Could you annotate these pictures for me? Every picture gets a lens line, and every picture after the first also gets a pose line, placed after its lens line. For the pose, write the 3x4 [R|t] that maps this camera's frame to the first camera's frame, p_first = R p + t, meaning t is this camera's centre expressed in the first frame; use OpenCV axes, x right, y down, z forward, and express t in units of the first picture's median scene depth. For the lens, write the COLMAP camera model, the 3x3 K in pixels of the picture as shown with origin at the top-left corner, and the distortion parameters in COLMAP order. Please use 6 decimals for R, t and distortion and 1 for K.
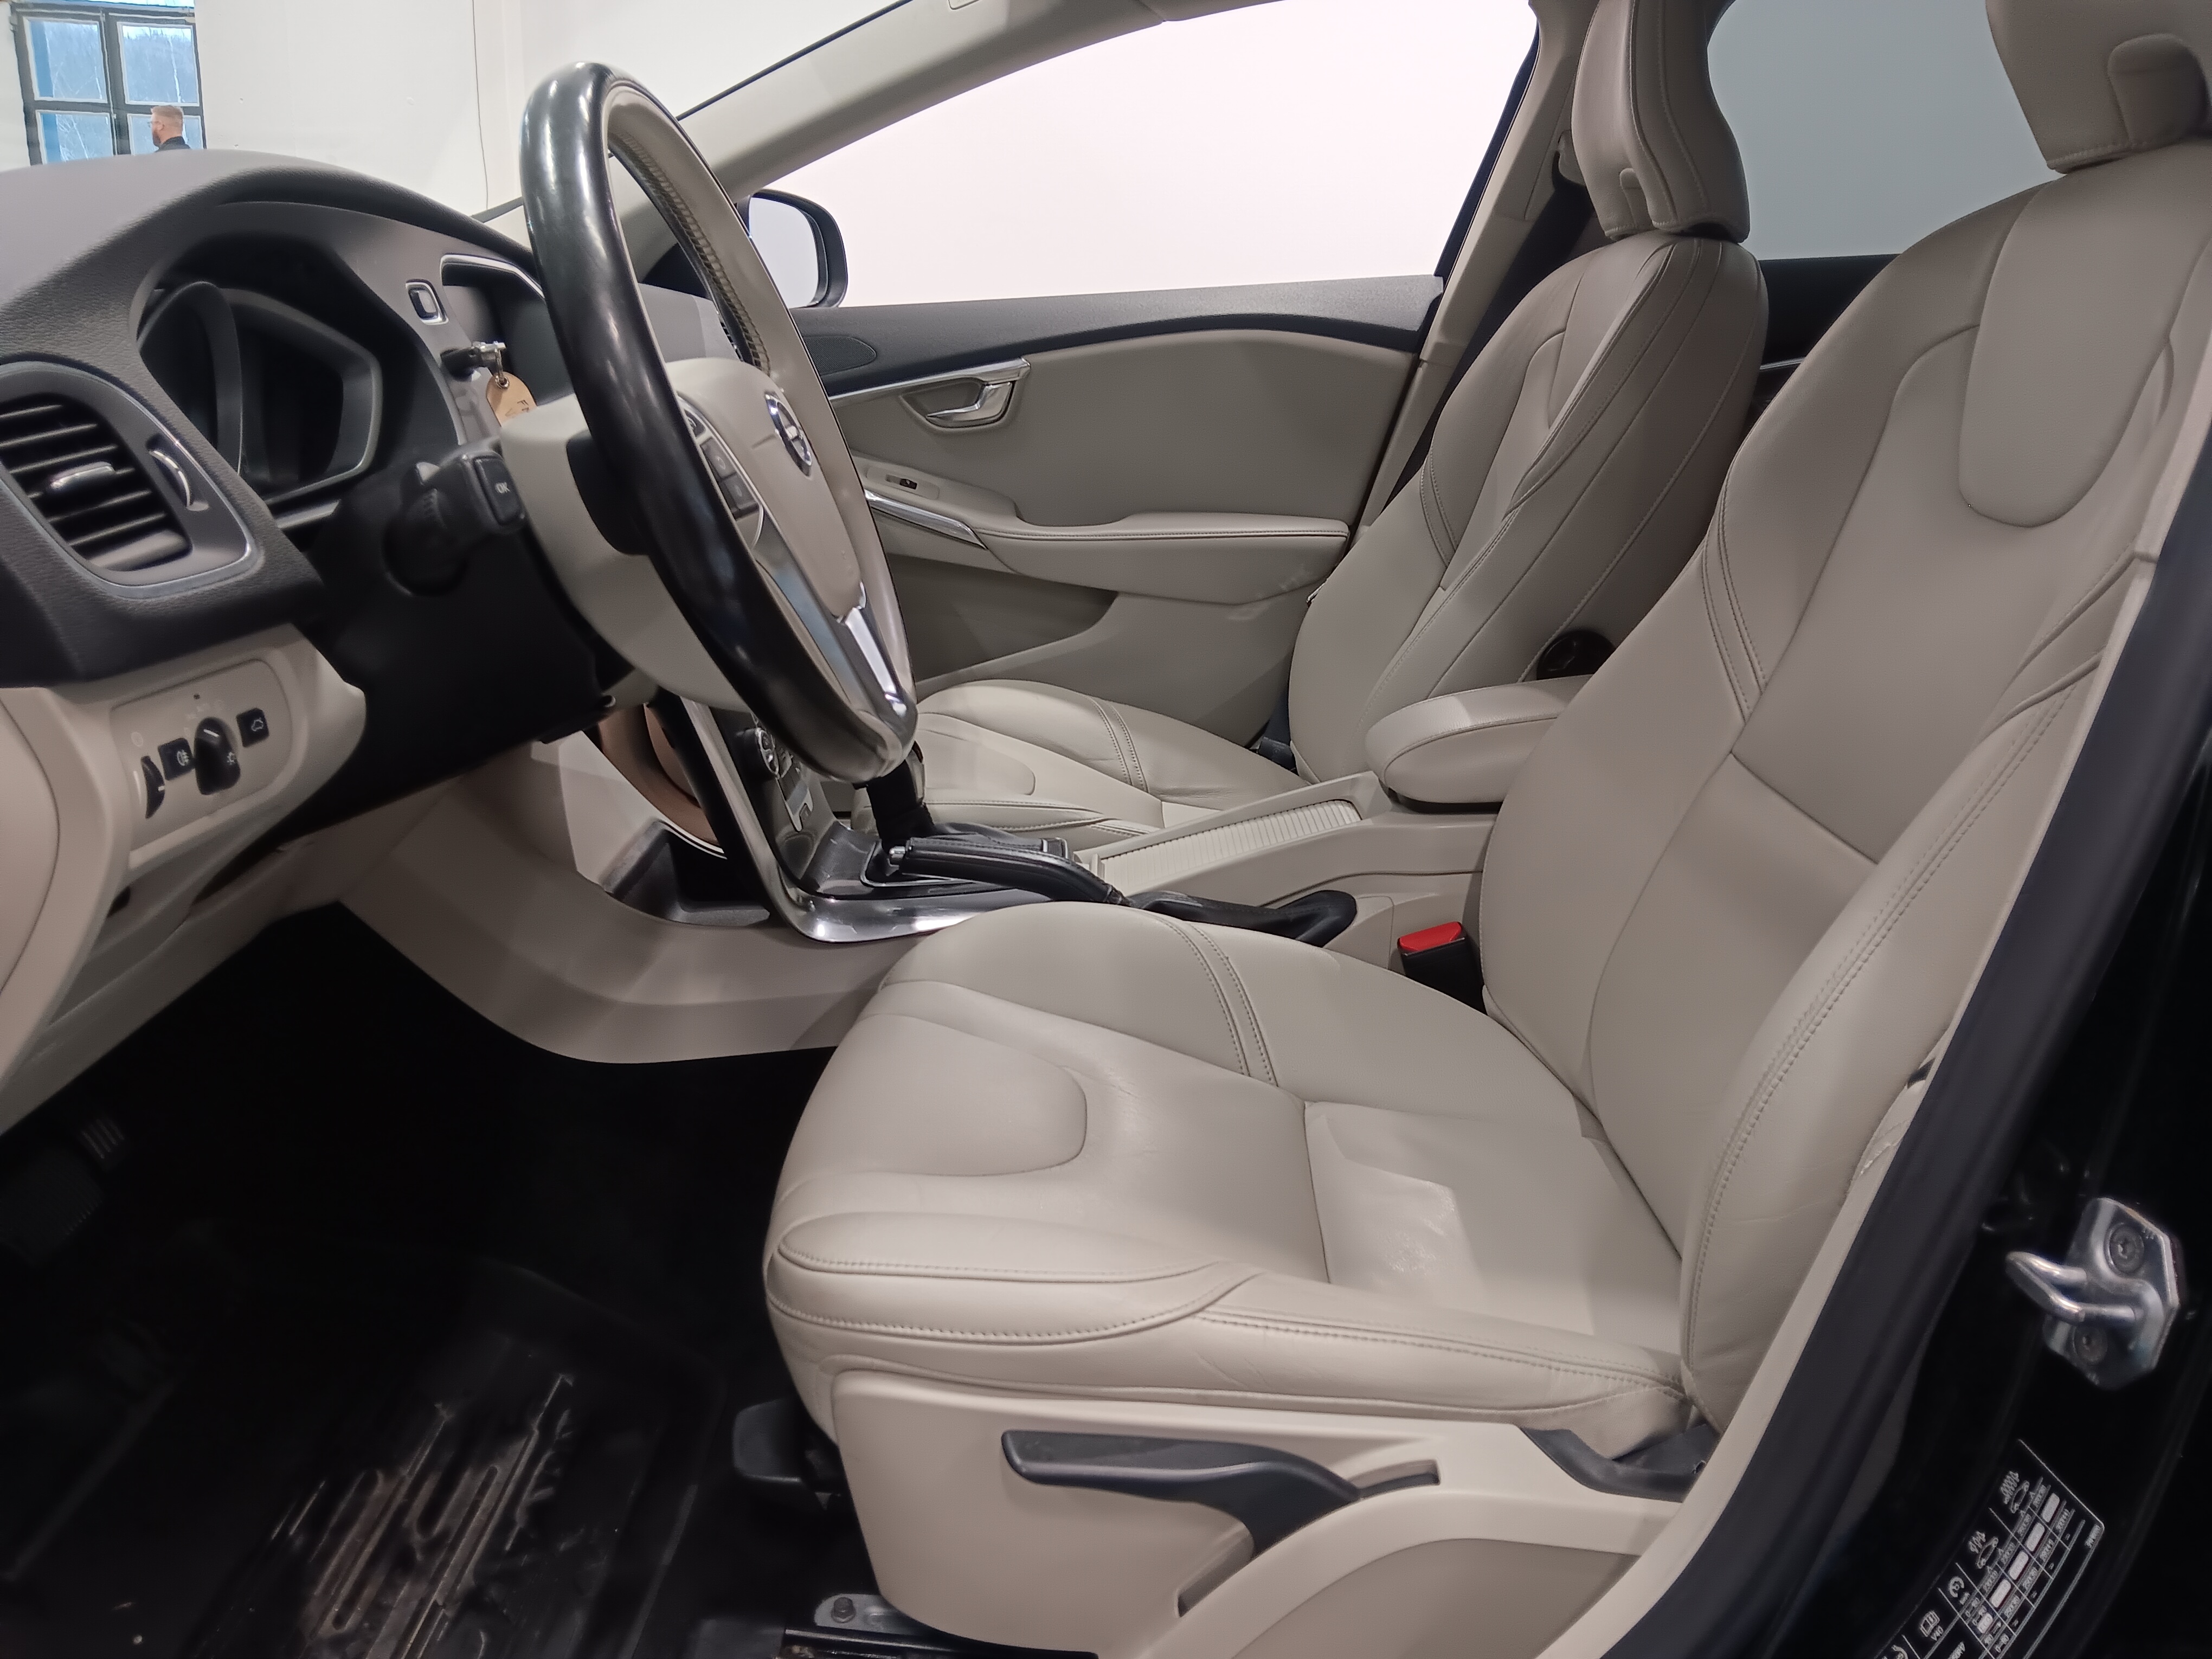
lens RADIAL K [[1663.9, 0, 1071.0], [0, 1663.9, 829.4], [0, 0, 1]] dist [0.062733, -0.144322]
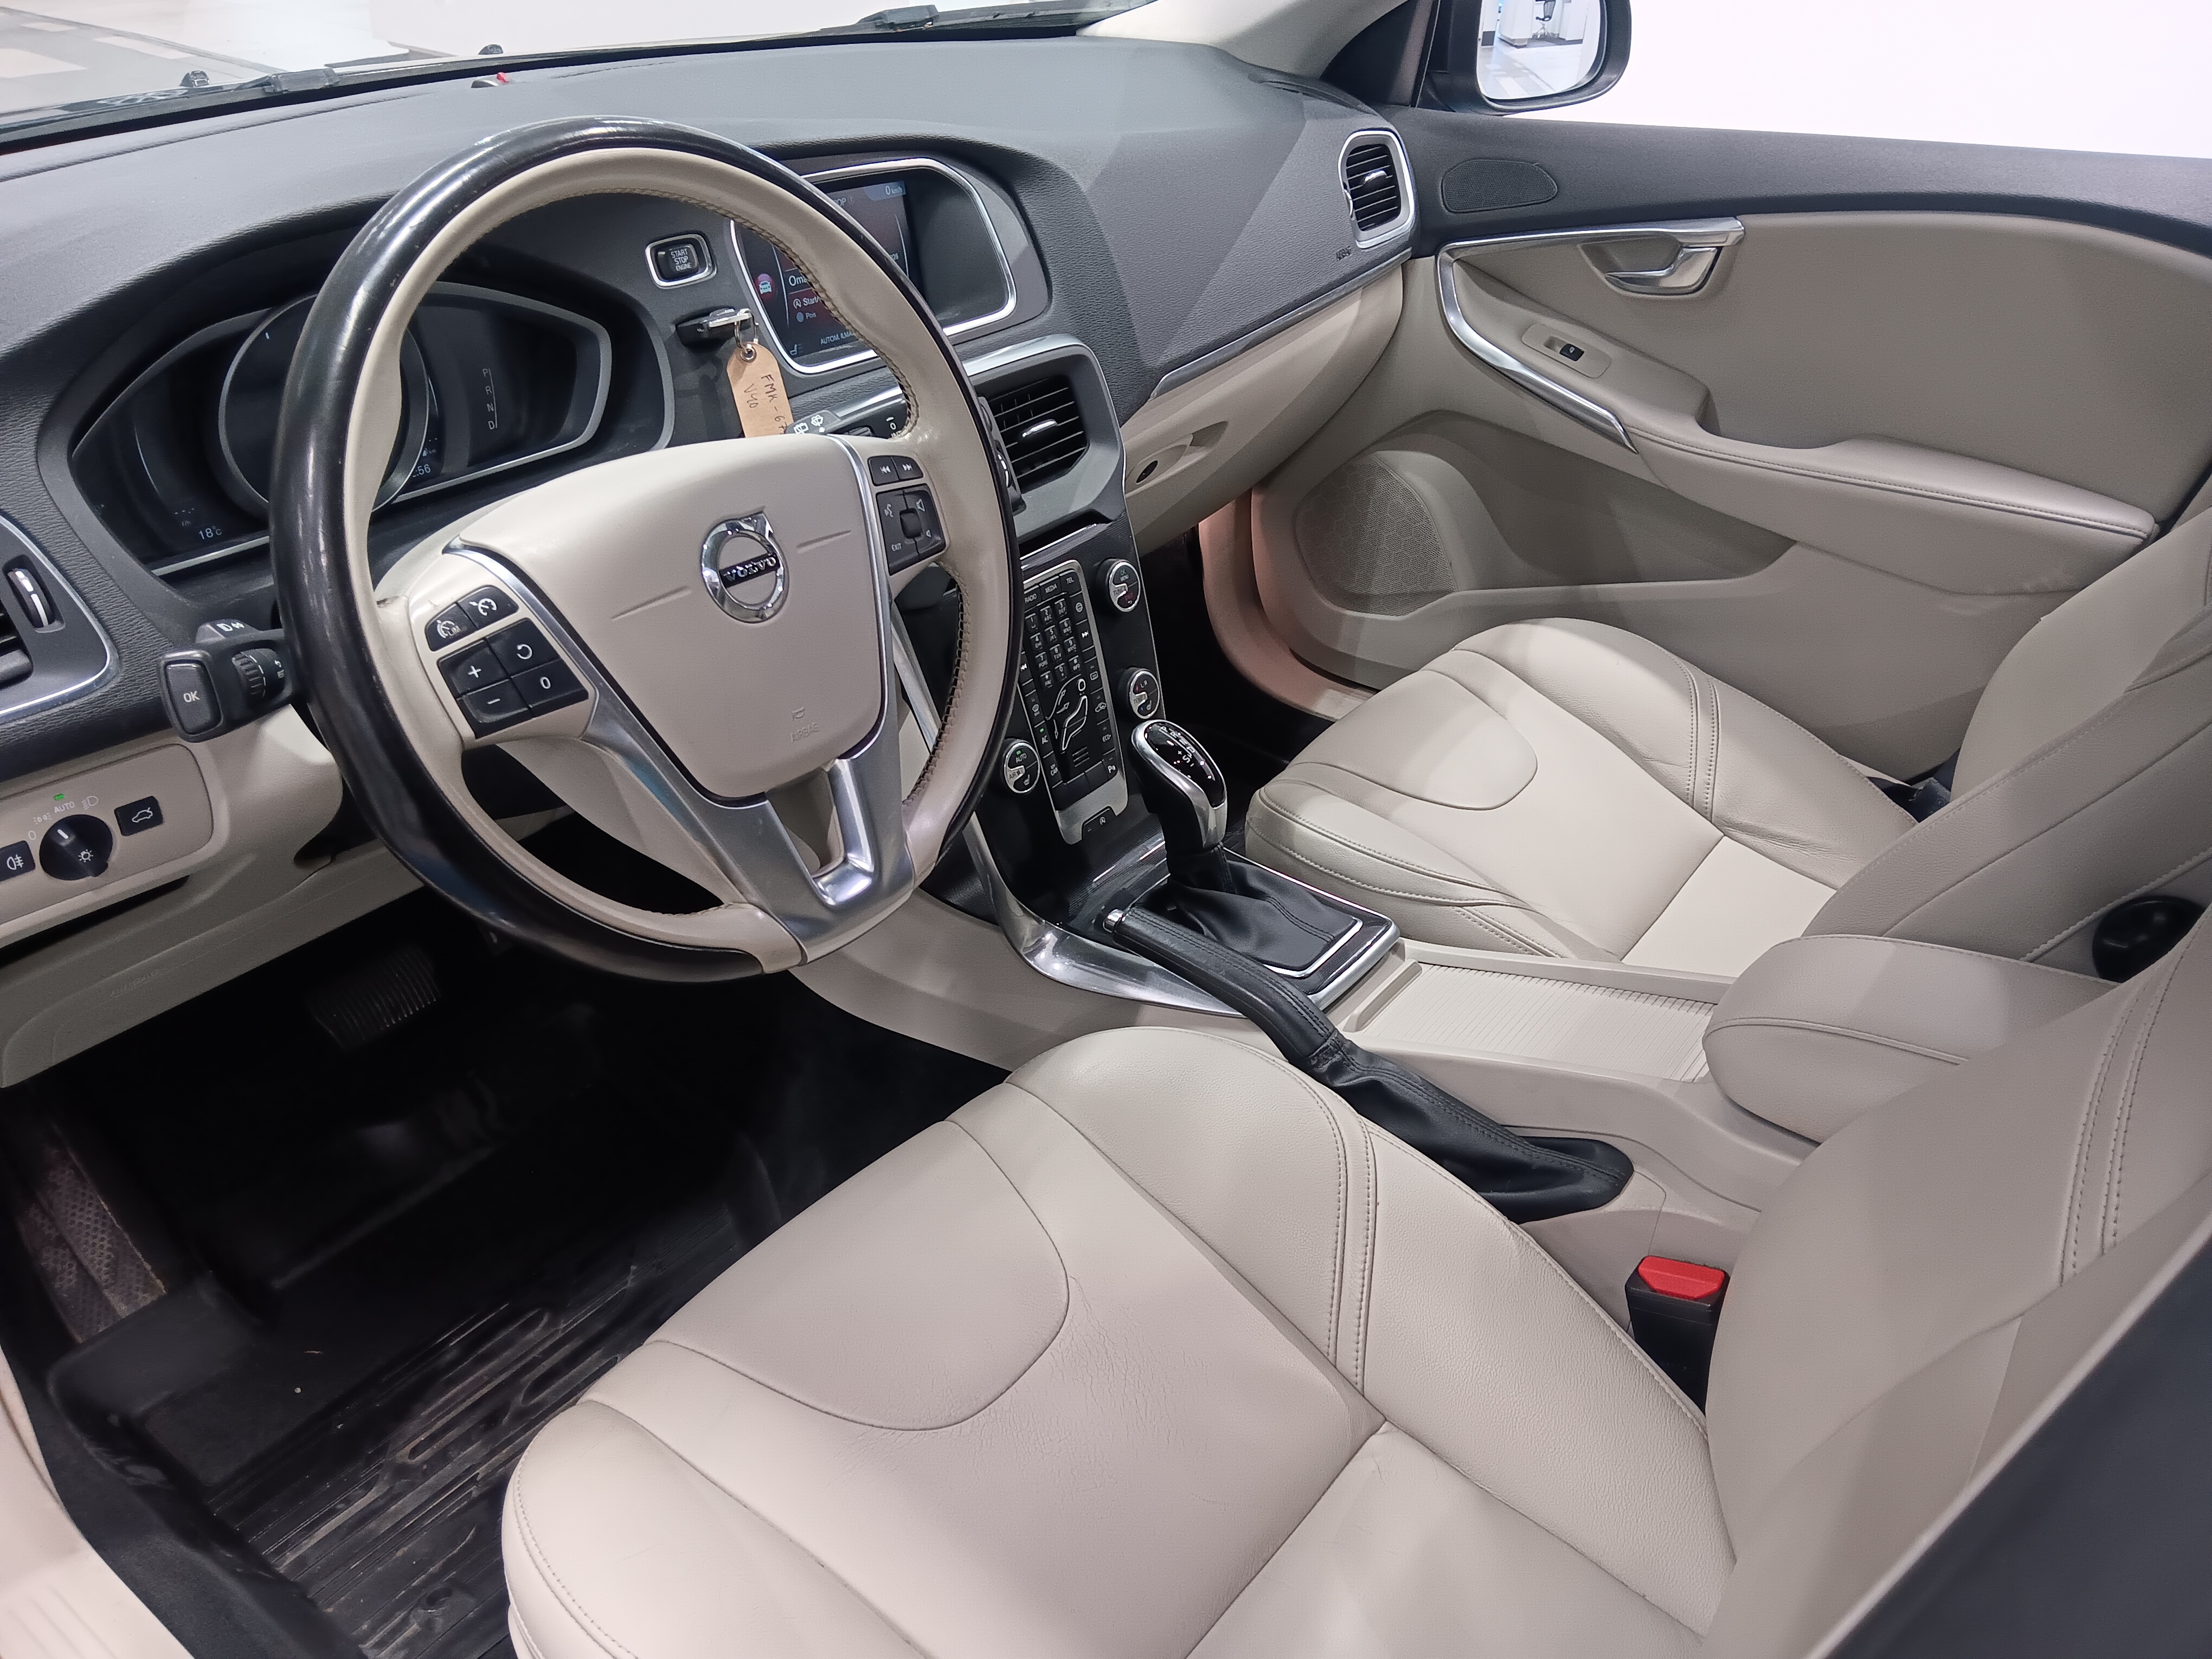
lens RADIAL K [[1663.9, 0, 1071.0], [0, 1663.9, 829.4], [0, 0, 1]] dist [0.062733, -0.144322]
pose [[0.811871, 0.302453, -0.499387, 0.334294], [-0.189178, 0.945486, 0.265080, -0.288305], [0.552338, -0.120738, 0.824831, 0.297641]]
